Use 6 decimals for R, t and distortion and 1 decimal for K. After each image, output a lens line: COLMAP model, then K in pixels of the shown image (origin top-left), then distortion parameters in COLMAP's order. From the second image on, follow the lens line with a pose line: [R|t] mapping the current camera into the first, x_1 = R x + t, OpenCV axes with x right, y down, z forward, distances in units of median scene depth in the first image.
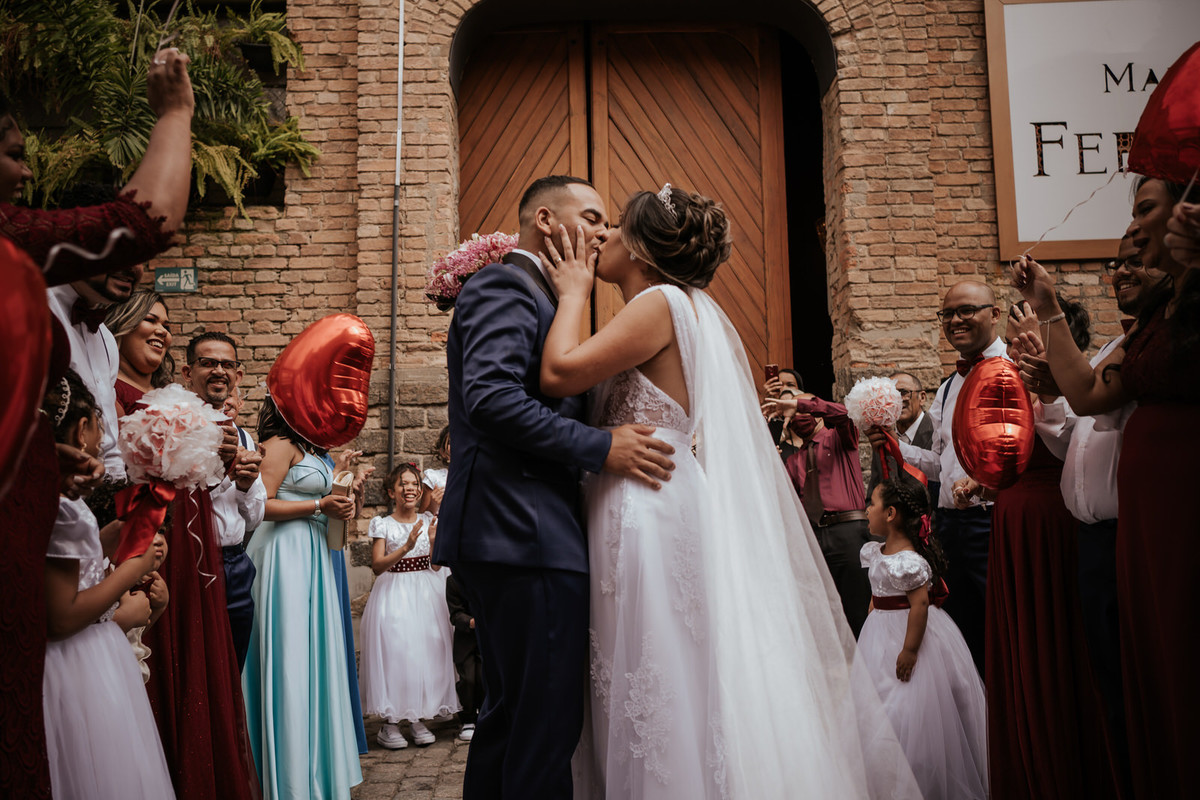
lens RADIAL K [[1199.3, 0, 600.0], [0, 1199.3, 400.0], [0, 0, 1]] dist [-0.073842, 0.240093]
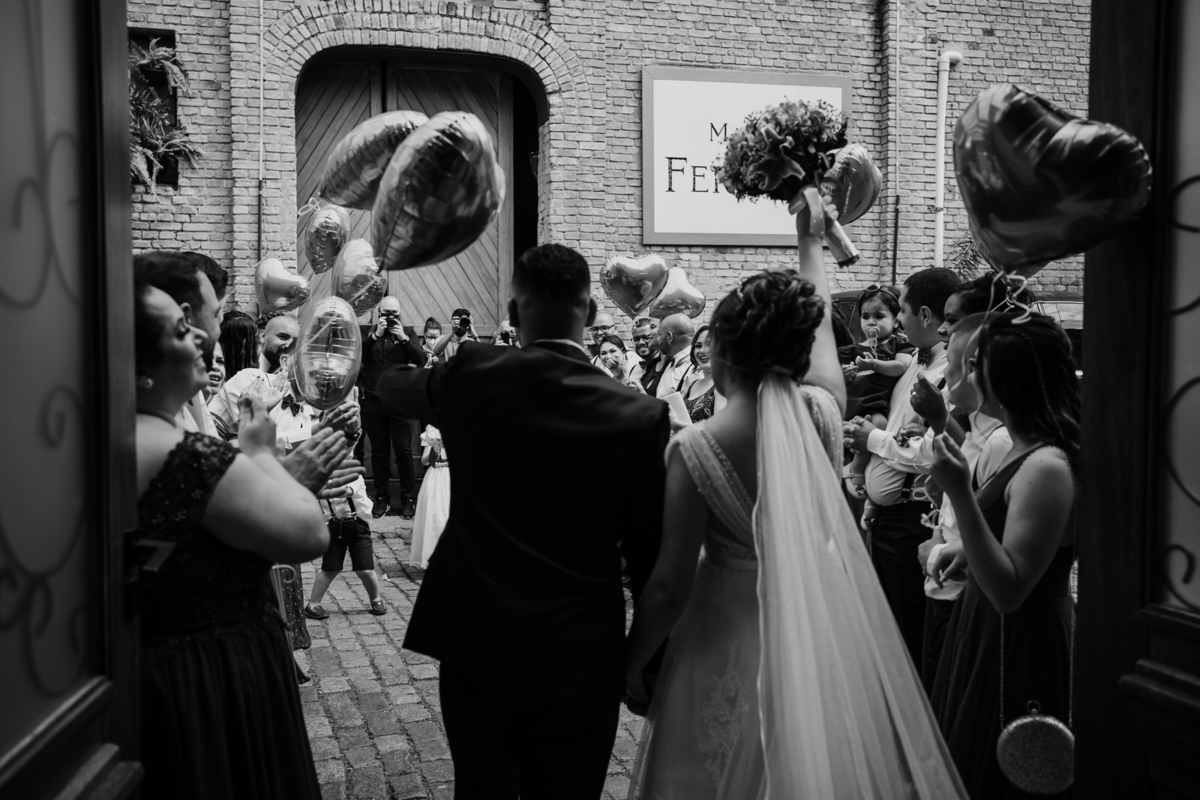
lens RADIAL K [[1199.3, 0, 600.0], [0, 1199.3, 400.0], [0, 0, 1]] dist [-0.073842, 0.240093]
pose [[0.969028, 0.006421, 0.246867, -0.122352], [-0.044474, 0.987855, 0.148879, -0.145606], [-0.242913, -0.155247, 0.957545, -0.578574]]
